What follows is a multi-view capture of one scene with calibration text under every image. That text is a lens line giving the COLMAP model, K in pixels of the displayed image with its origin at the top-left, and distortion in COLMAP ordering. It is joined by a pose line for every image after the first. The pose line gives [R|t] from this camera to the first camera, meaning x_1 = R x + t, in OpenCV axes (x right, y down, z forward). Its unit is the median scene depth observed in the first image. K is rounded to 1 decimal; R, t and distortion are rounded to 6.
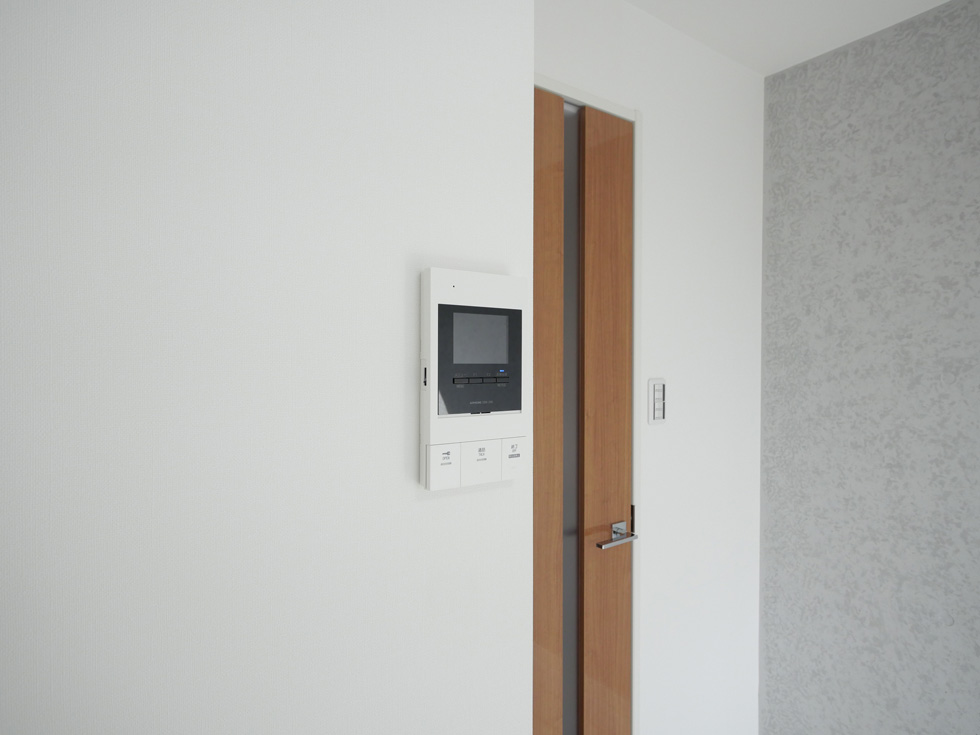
lens RADIAL K [[570.5, 0, 490.0], [0, 570.5, 367.5], [0, 0, 1]] dist [-0.000254, 0.000026]
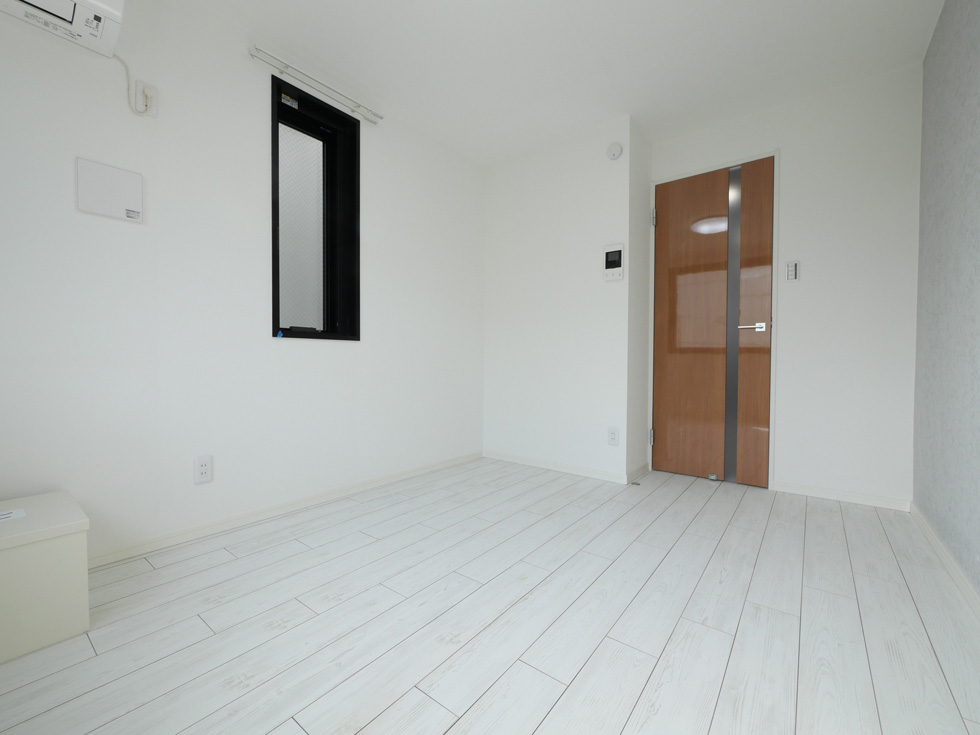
lens RADIAL K [[414.2, 0, 483.8], [0, 414.2, 367.9], [0, 0, 1]] dist [-0.001467, -0.000426]
pose [[0.264815, 0.019950, -0.964093, 1.593705], [-0.019371, 0.999694, 0.015366, 0.449345], [0.964105, 0.014606, 0.265120, -0.611423]]
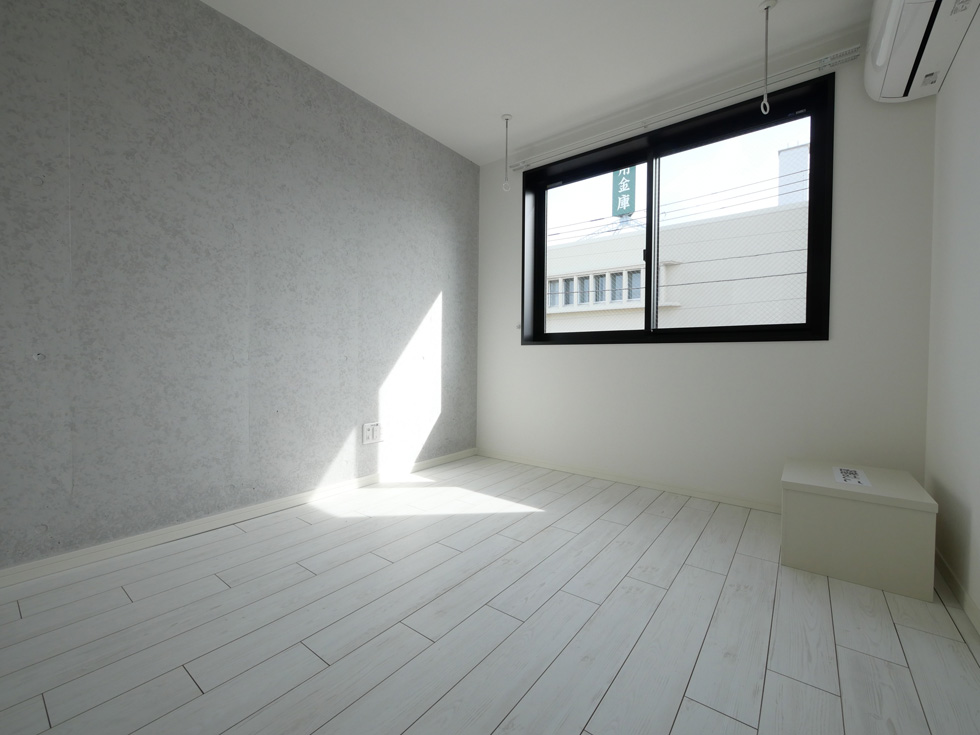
lens RADIAL K [[414.2, 0, 483.8], [0, 414.2, 367.9], [0, 0, 1]] dist [-0.001467, -0.000426]
pose [[-0.270715, -0.023145, 0.962381, -0.200303], [0.006541, 0.999644, 0.025881, 0.445306], [-0.962637, 0.013302, -0.270467, -0.102268]]
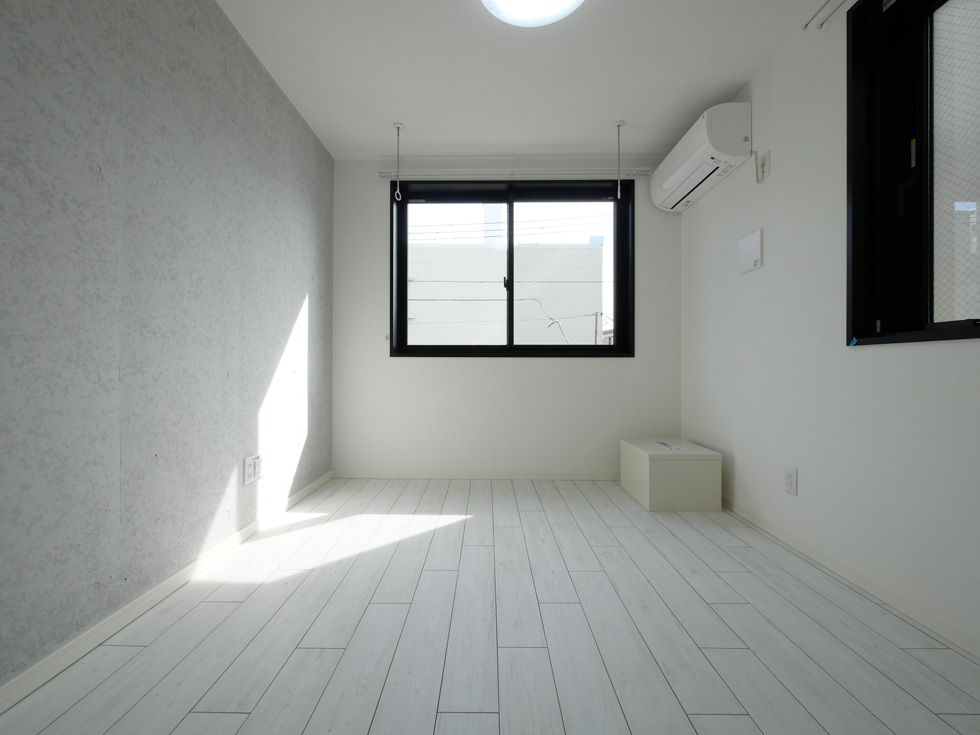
lens RADIAL K [[414.2, 0, 483.8], [0, 414.2, 367.9], [0, 0, 1]] dist [-0.001467, -0.000426]
pose [[-0.798384, -0.001790, 0.602146, 0.170238], [0.007563, 0.999887, 0.013000, 0.417002], [-0.602101, 0.014934, -0.798280, 0.502462]]
